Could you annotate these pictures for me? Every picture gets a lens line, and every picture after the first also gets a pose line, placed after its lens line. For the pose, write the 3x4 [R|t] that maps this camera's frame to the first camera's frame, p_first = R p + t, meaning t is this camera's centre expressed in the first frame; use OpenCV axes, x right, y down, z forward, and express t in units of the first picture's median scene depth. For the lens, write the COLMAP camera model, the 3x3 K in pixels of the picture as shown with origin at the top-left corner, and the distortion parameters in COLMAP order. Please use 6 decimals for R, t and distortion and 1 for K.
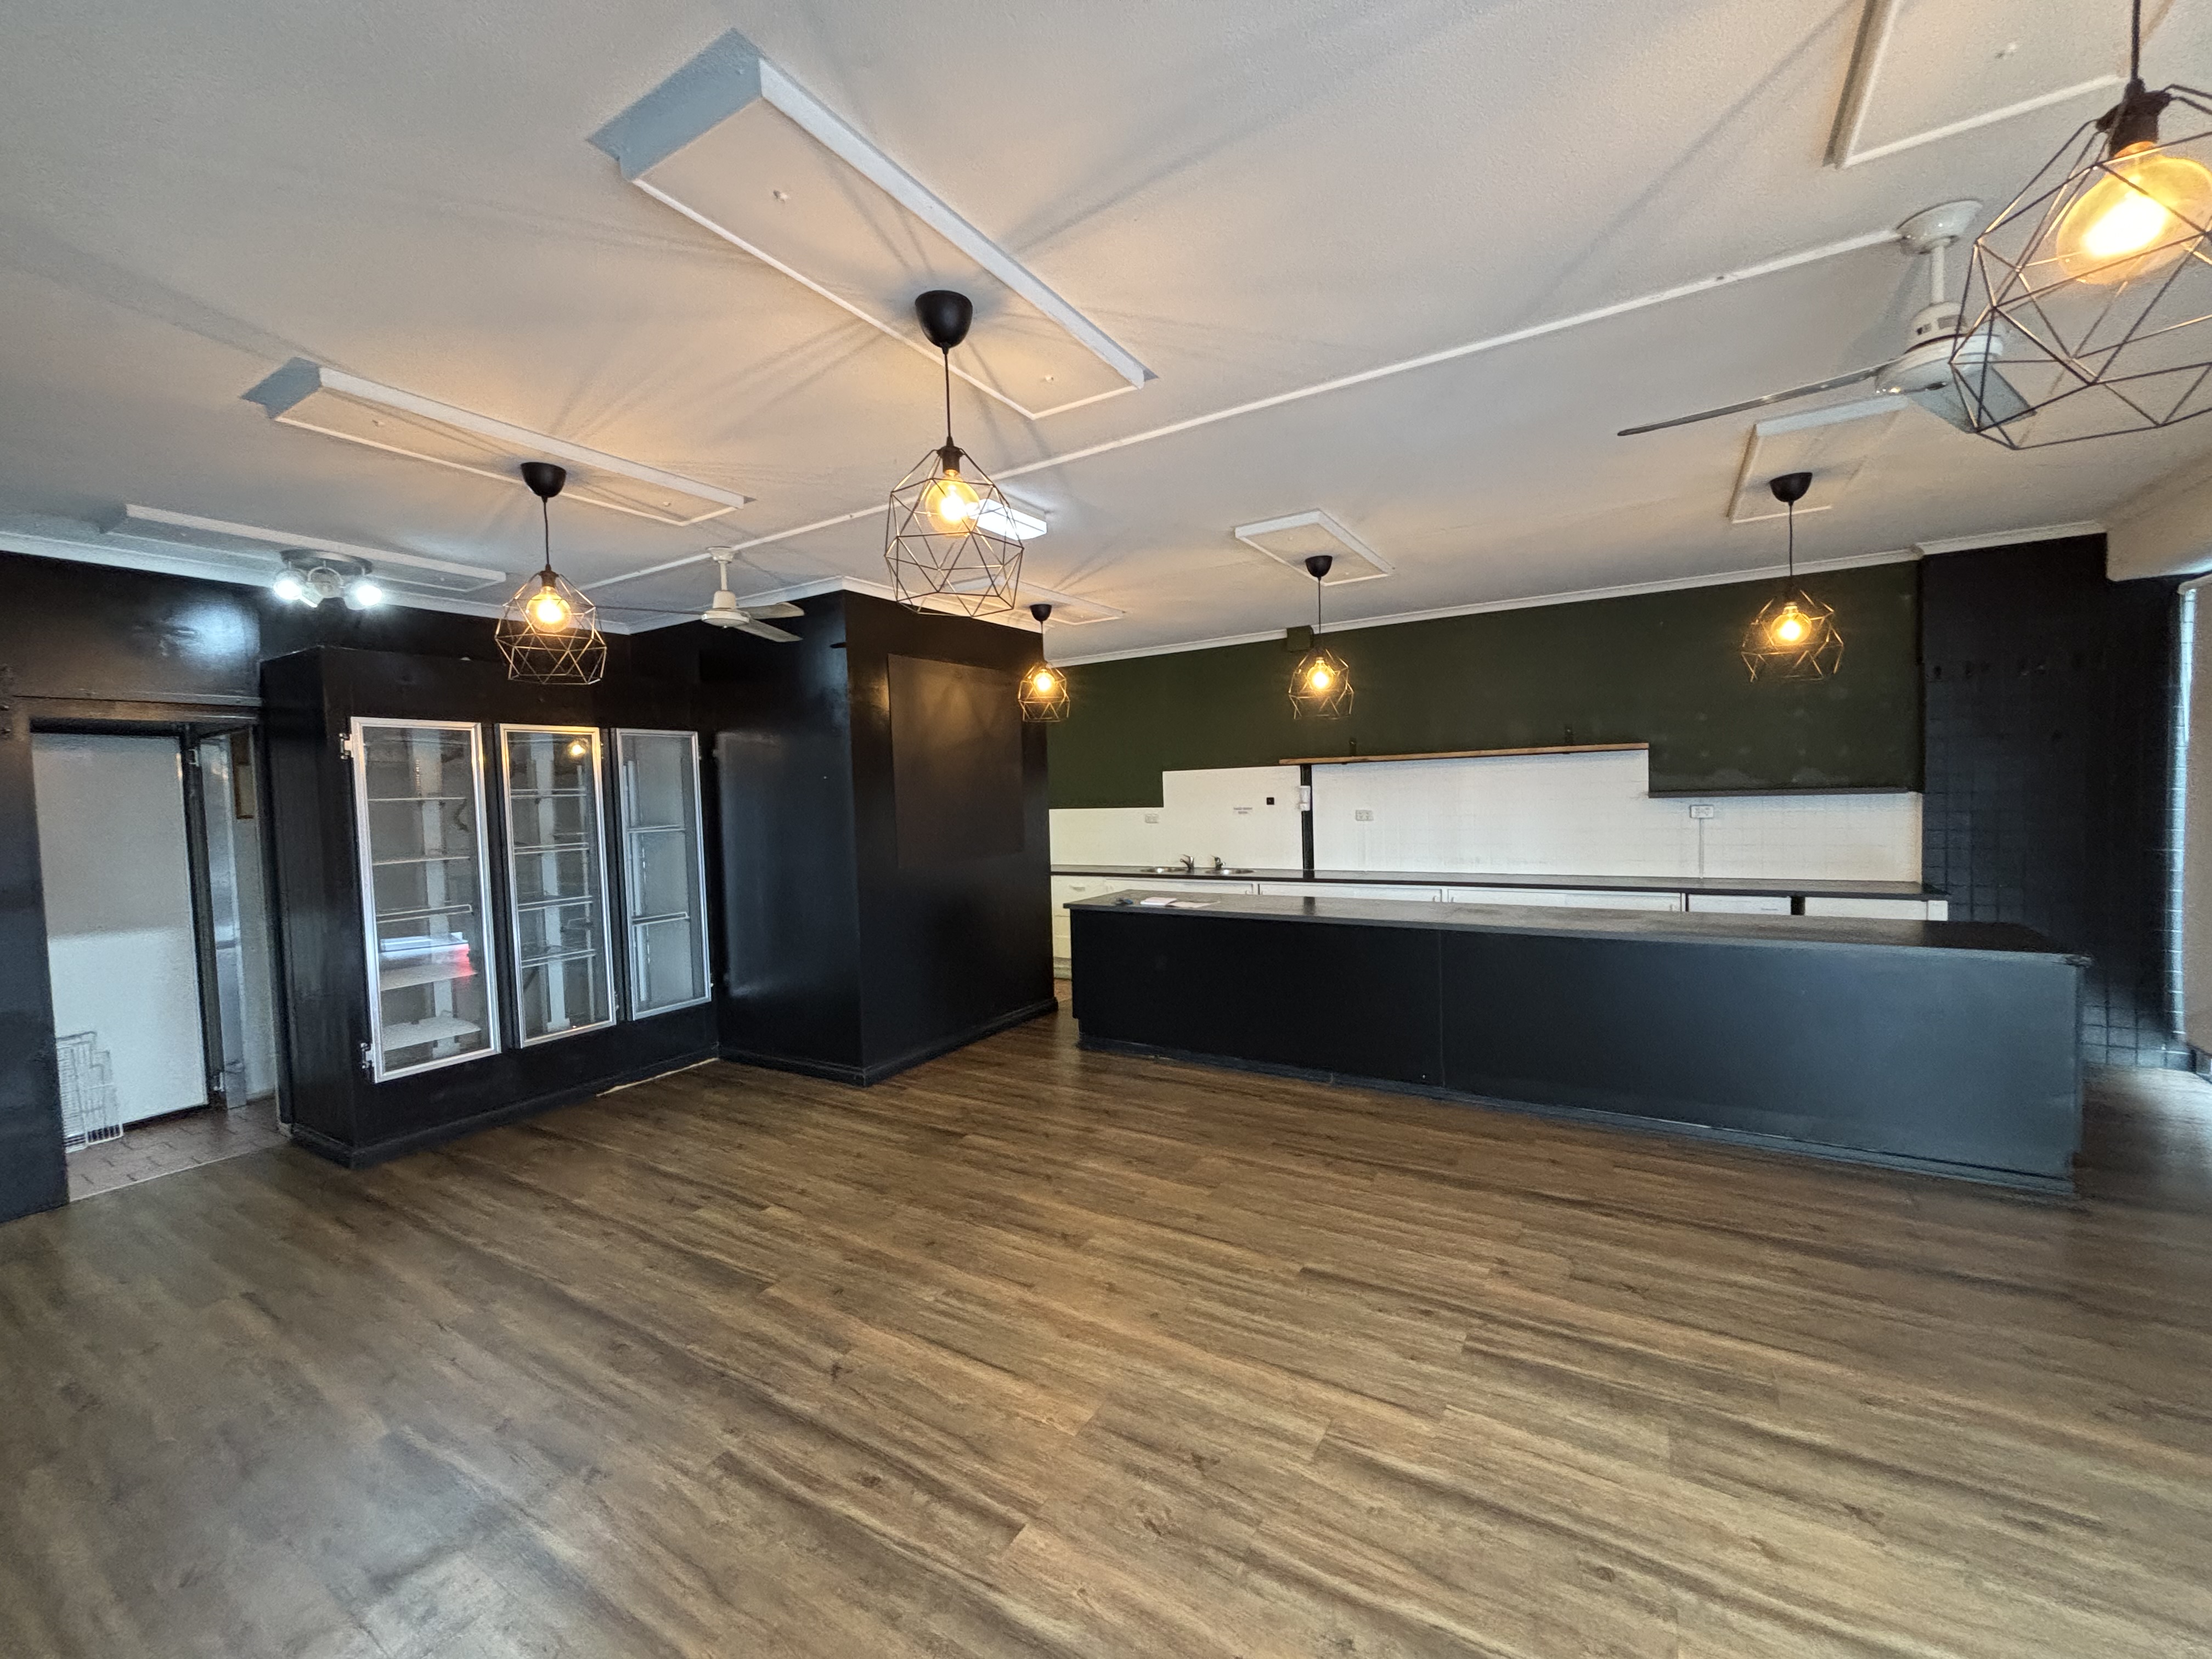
lens RADIAL K [[891.5, 0, 1091.7], [0, 891.5, 829.6], [0, 0, 1]] dist [0.002473, 0.000036]
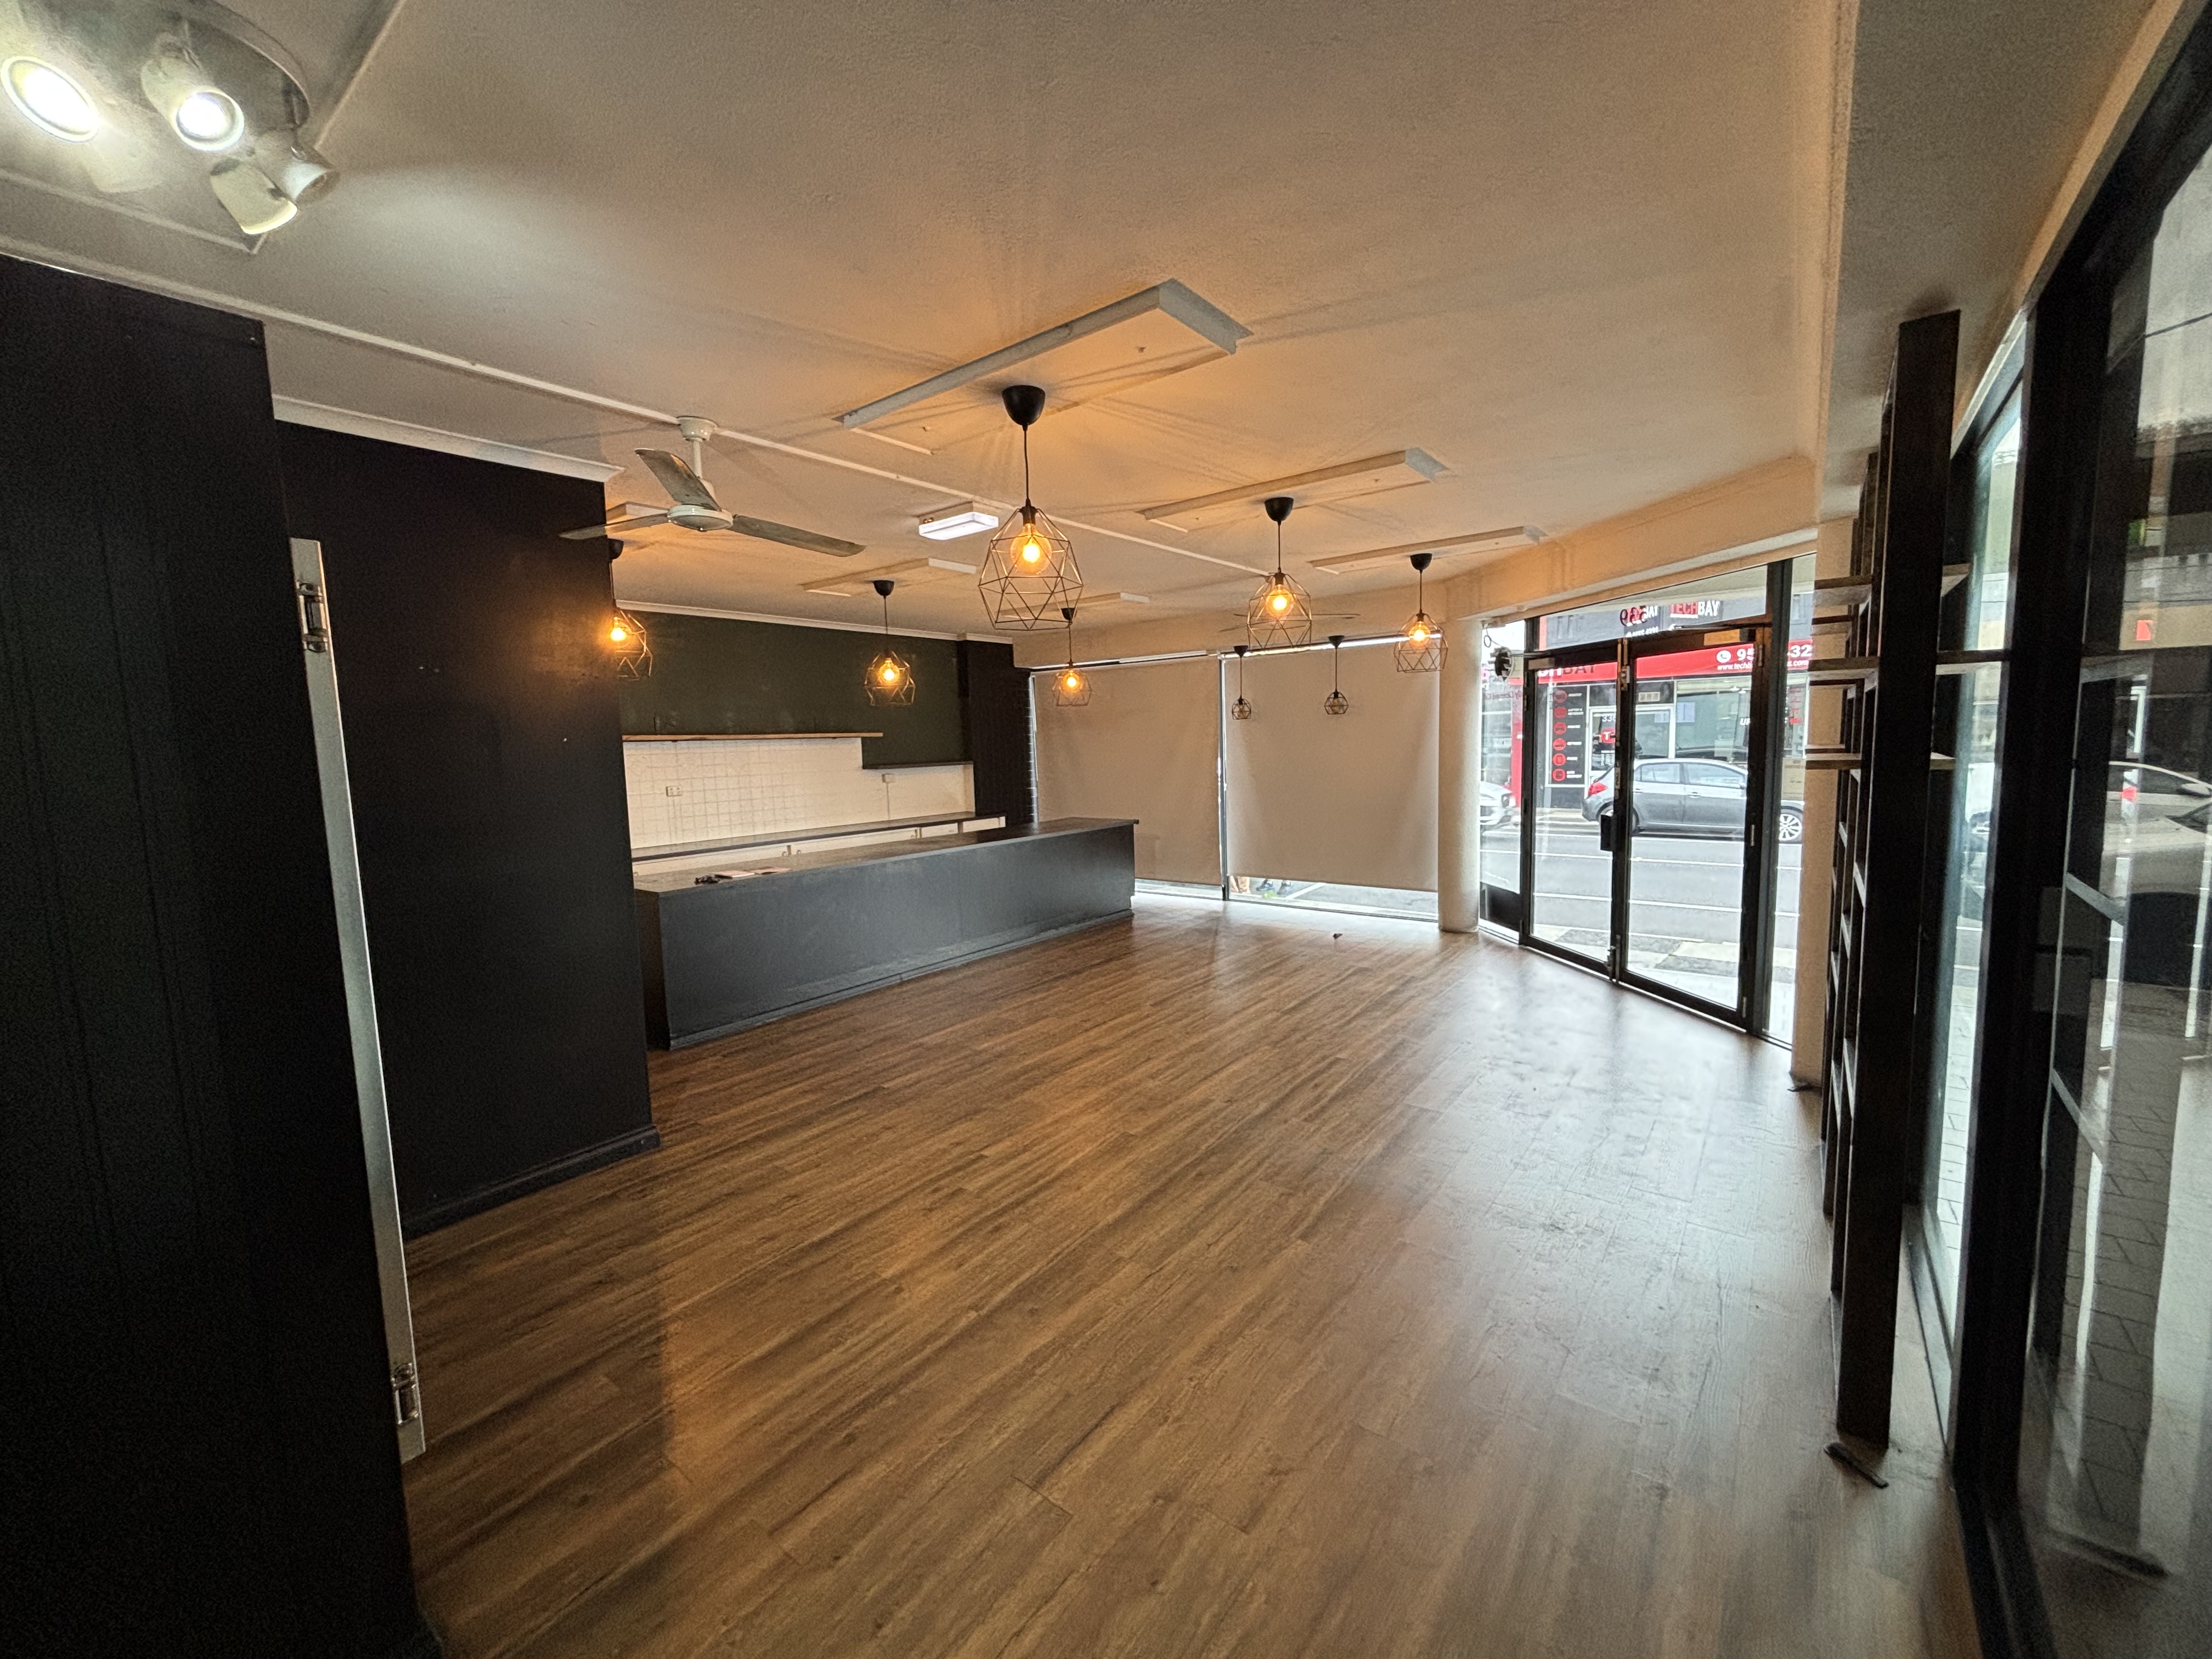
lens RADIAL K [[891.5, 0, 1097.1], [0, 891.5, 830.2], [0, 0, 1]] dist [0.002473, 0.000036]
pose [[0.113241, -0.073440, 0.990850, -1.244786], [0.078021, 0.994842, 0.064819, -0.002777], [-0.990499, 0.069967, 0.118387, 0.674079]]
